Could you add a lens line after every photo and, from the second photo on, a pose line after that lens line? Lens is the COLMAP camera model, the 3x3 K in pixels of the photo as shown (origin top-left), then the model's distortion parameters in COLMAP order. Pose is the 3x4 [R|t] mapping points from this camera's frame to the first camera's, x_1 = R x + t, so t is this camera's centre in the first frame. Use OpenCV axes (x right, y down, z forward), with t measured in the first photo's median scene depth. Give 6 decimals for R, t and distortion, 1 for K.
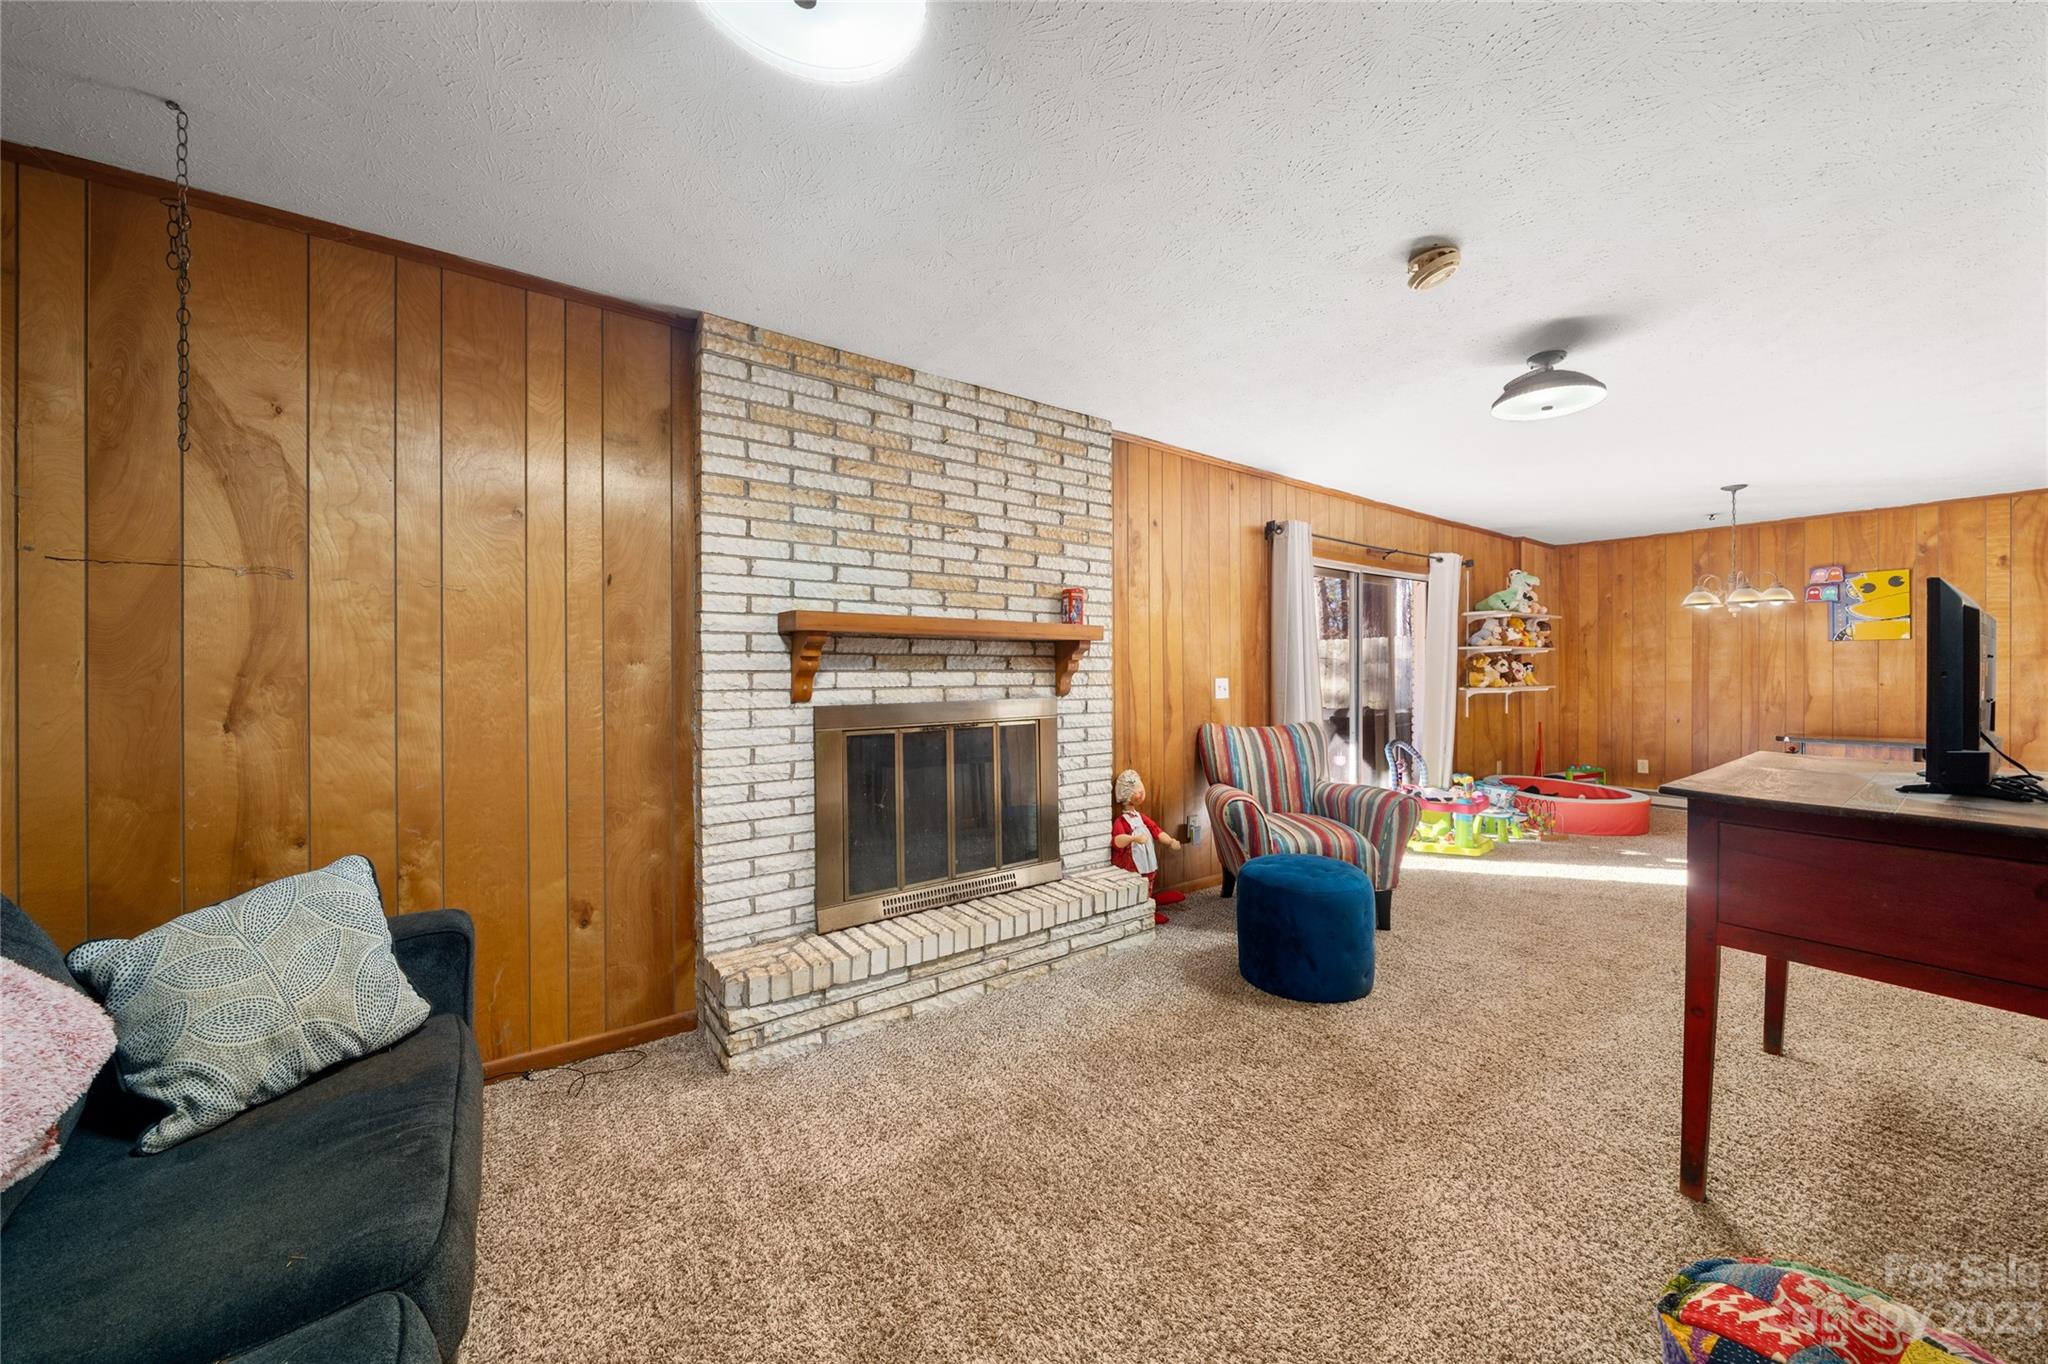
lens RADIAL K [[718.6, 0, 1019.8], [0, 718.6, 671.3], [0, 0, 1]] dist [-0.002129, -0.000047]
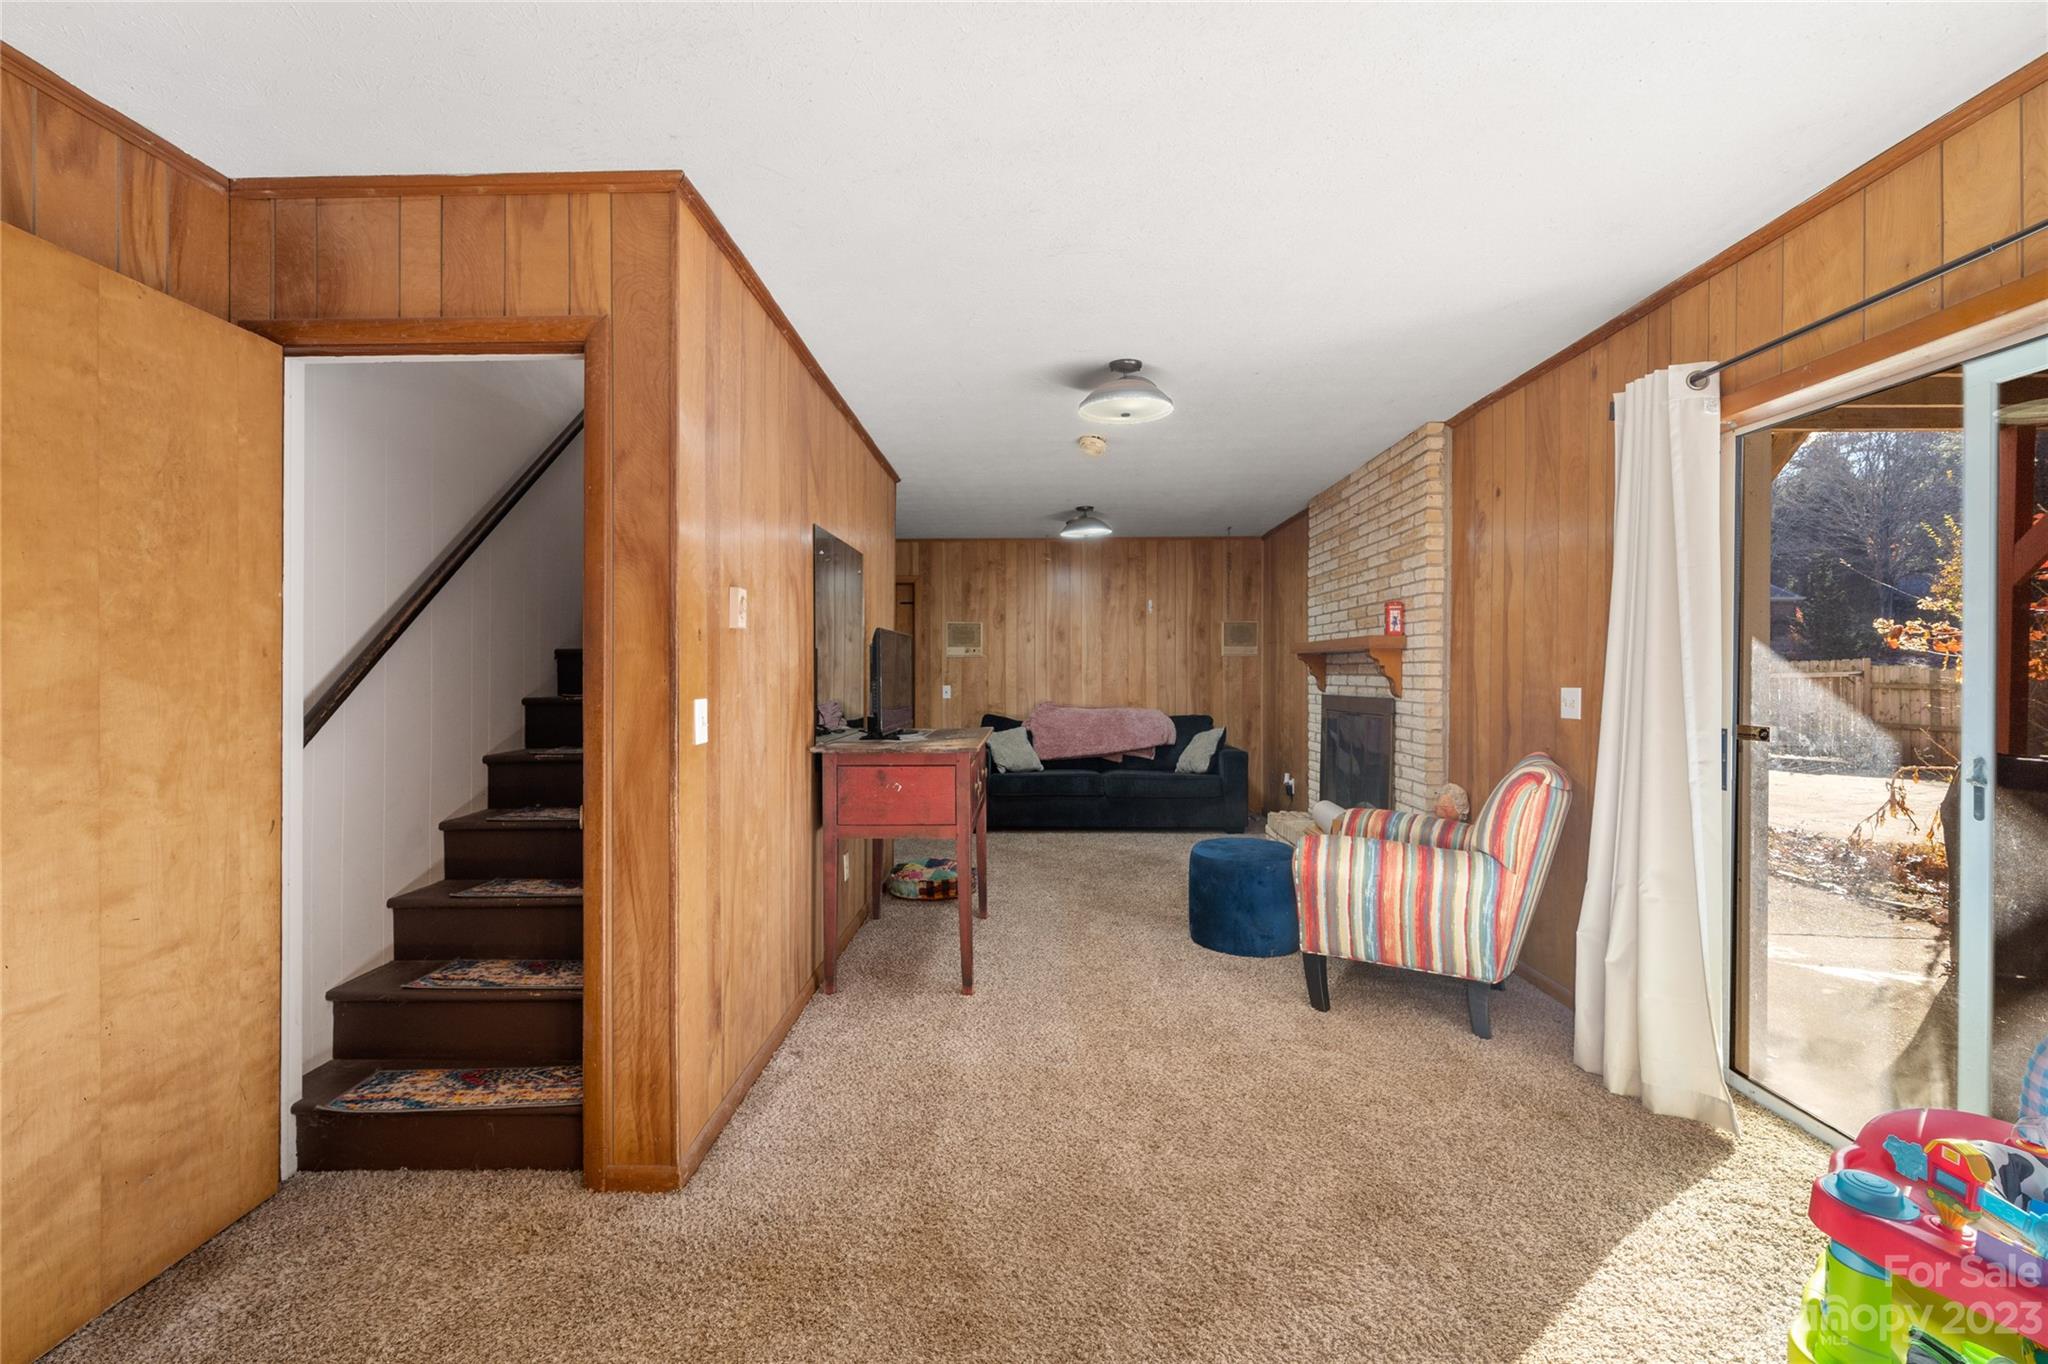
lens RADIAL K [[827.8, 0, 1024.0], [0, 827.8, 682.0], [0, 0, 1]] dist [-0.000809, -0.000021]
pose [[-0.596690, 0.011128, -0.802394, 0.795414], [0.005854, 0.999938, 0.009515, -0.002537], [0.802450, 0.000981, -0.596718, 0.714742]]
